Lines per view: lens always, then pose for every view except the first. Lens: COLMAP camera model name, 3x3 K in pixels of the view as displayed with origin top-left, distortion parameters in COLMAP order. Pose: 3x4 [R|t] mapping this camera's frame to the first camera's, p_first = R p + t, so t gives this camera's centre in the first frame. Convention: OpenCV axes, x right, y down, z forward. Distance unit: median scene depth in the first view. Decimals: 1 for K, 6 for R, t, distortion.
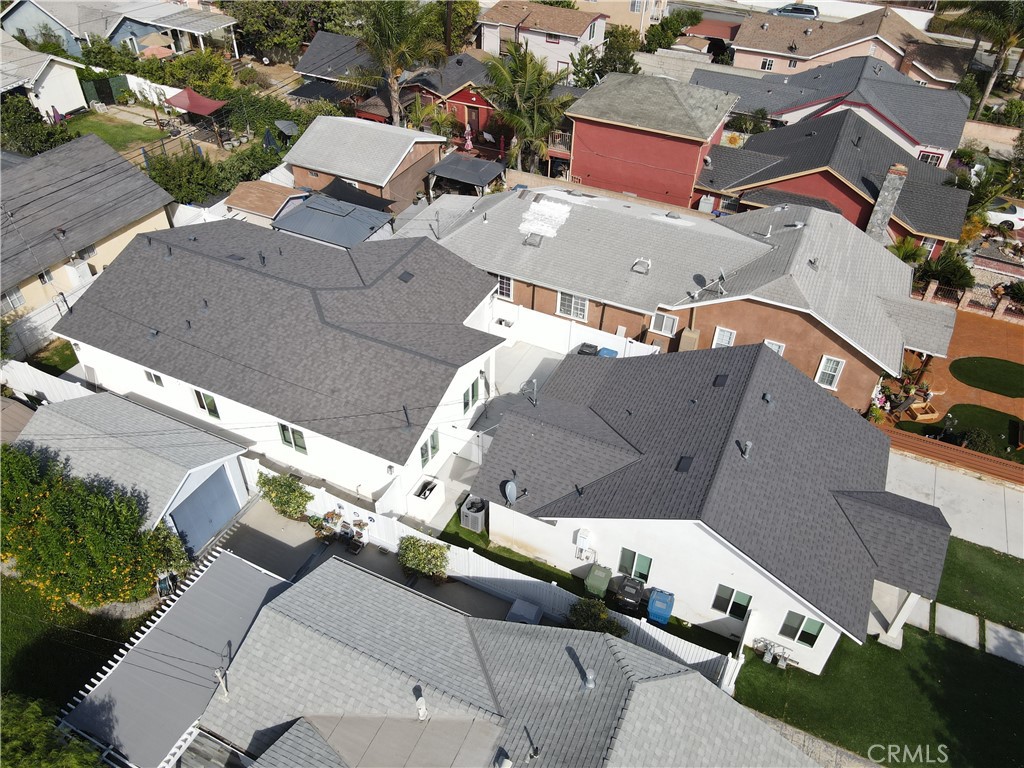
lens RADIAL K [[756.5, 0, 508.8], [0, 756.5, 381.1], [0, 0, 1]] dist [0.023309, -0.001255]
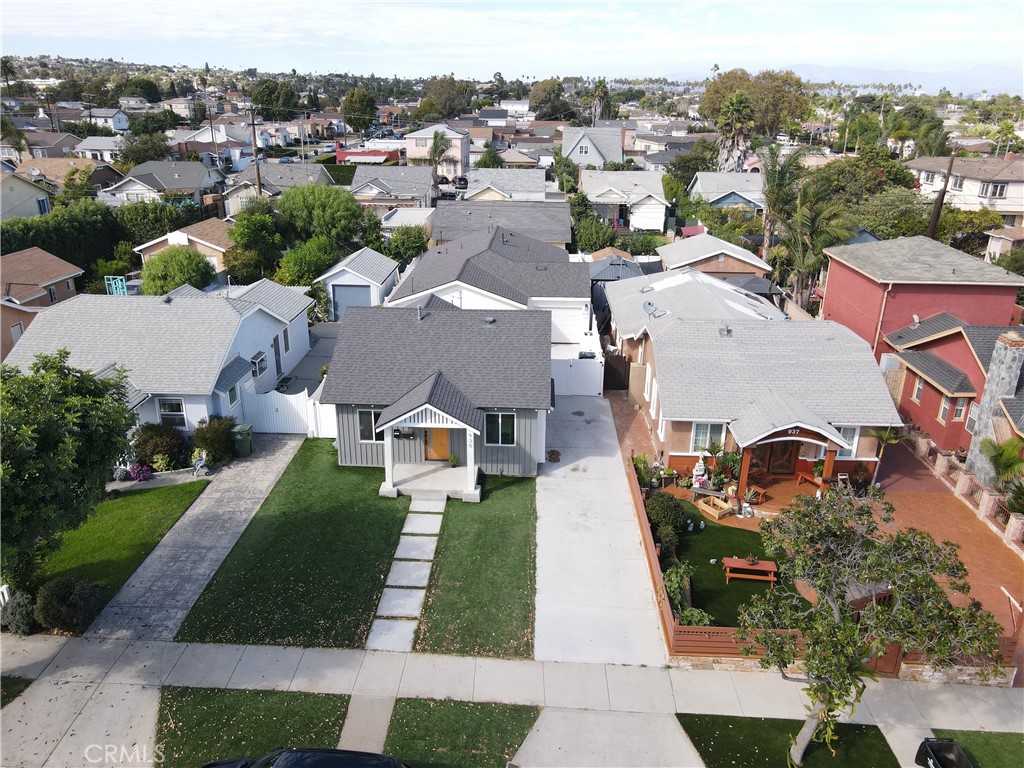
lens RADIAL K [[756.5, 0, 509.3], [0, 756.5, 387.7], [0, 0, 1]] dist [0.023309, -0.001255]
pose [[0.393255, 0.315093, -0.863752, 1.047167], [-0.596895, 0.802049, 0.020826, 0.047144], [0.699333, 0.507379, 0.503487, 0.308153]]
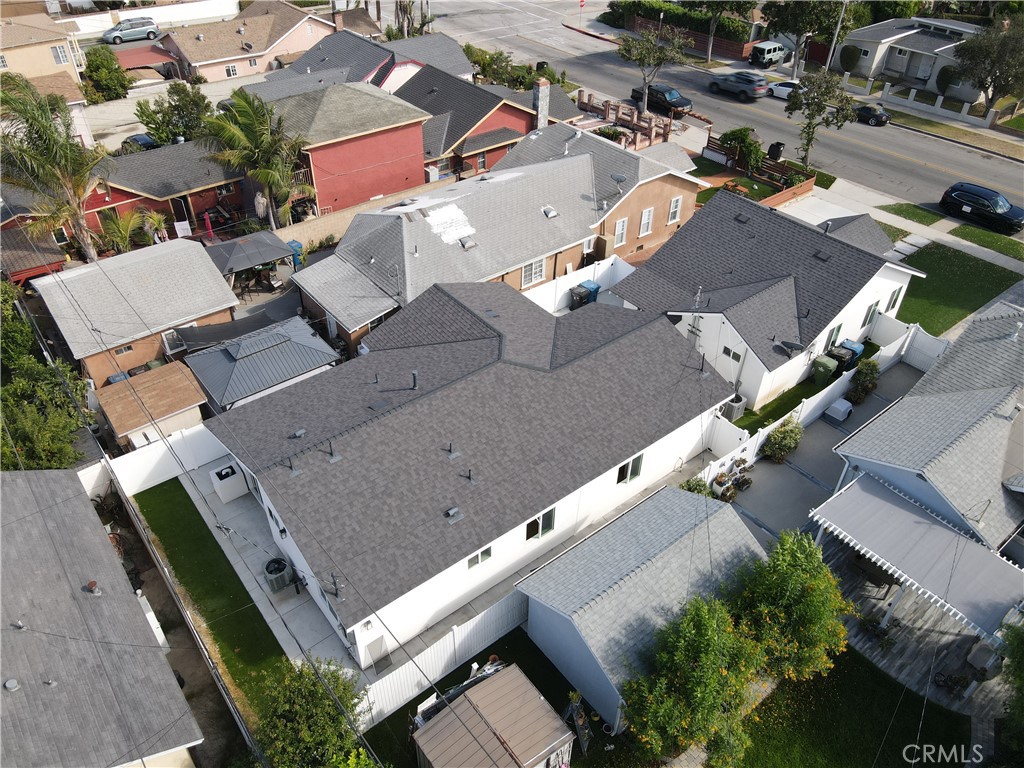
lens RADIAL K [[756.5, 0, 510.8], [0, 756.5, 382.9], [0, 0, 1]] dist [0.023309, -0.001255]
pose [[0.437720, -0.575582, 0.690729, -0.751529], [0.574995, 0.769804, 0.277096, -0.288543], [-0.691218, 0.275875, 0.667915, 0.326285]]
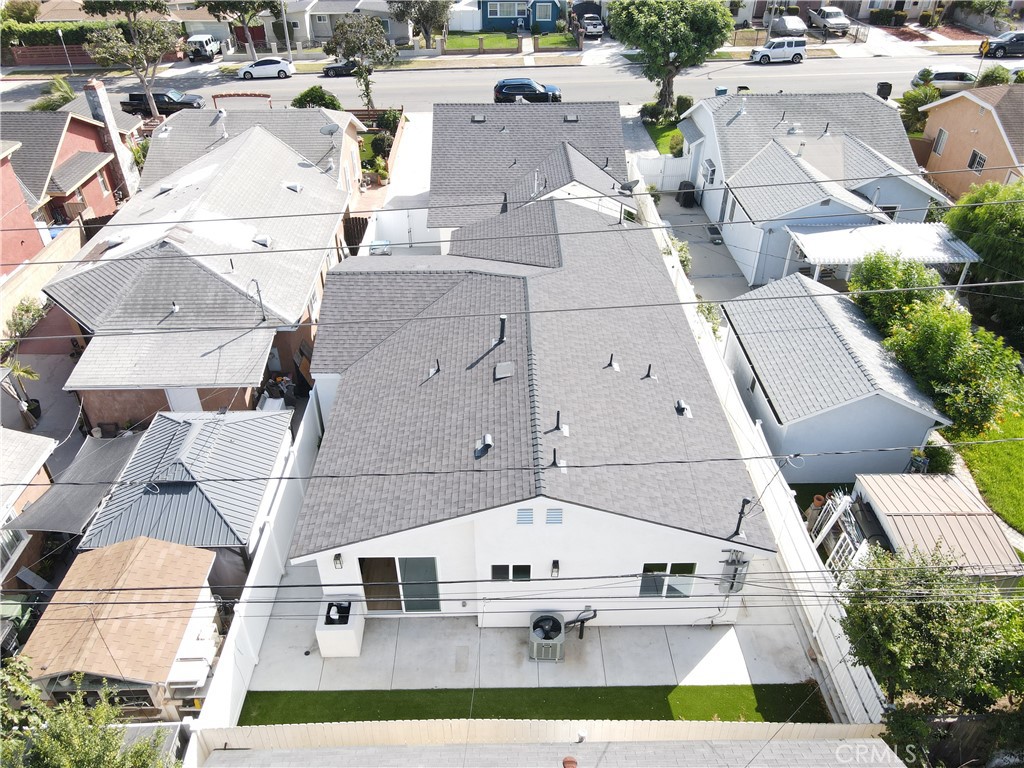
lens RADIAL K [[756.5, 0, 512.5], [0, 756.5, 384.9], [0, 0, 1]] dist [0.023309, -0.001255]
pose [[-0.455396, -0.531701, 0.714079, -0.716870], [0.570502, 0.441474, 0.692552, -0.515285], [-0.683478, 0.722769, 0.102291, 0.850961]]
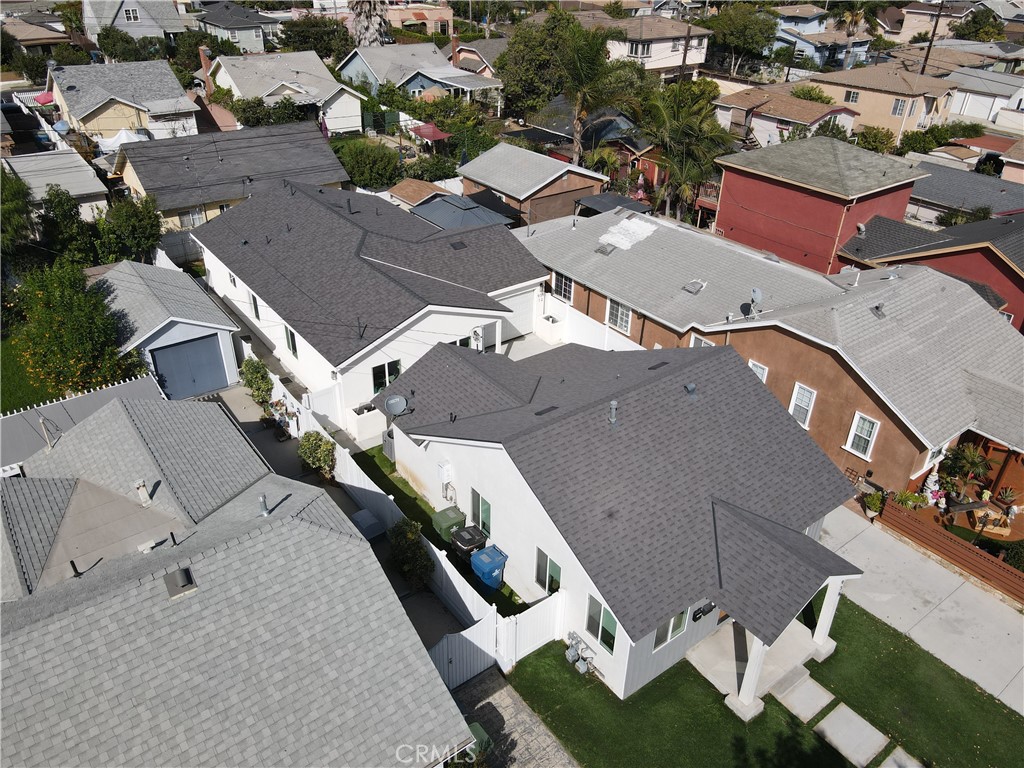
lens RADIAL K [[756.5, 0, 508.7], [0, 756.5, 378.3], [0, 0, 1]] dist [0.023309, -0.001255]
pose [[0.887352, 0.233999, -0.397306, 0.349212], [-0.299139, 0.947866, -0.109844, 0.119332], [0.350889, 0.216320, 0.911089, 0.090987]]
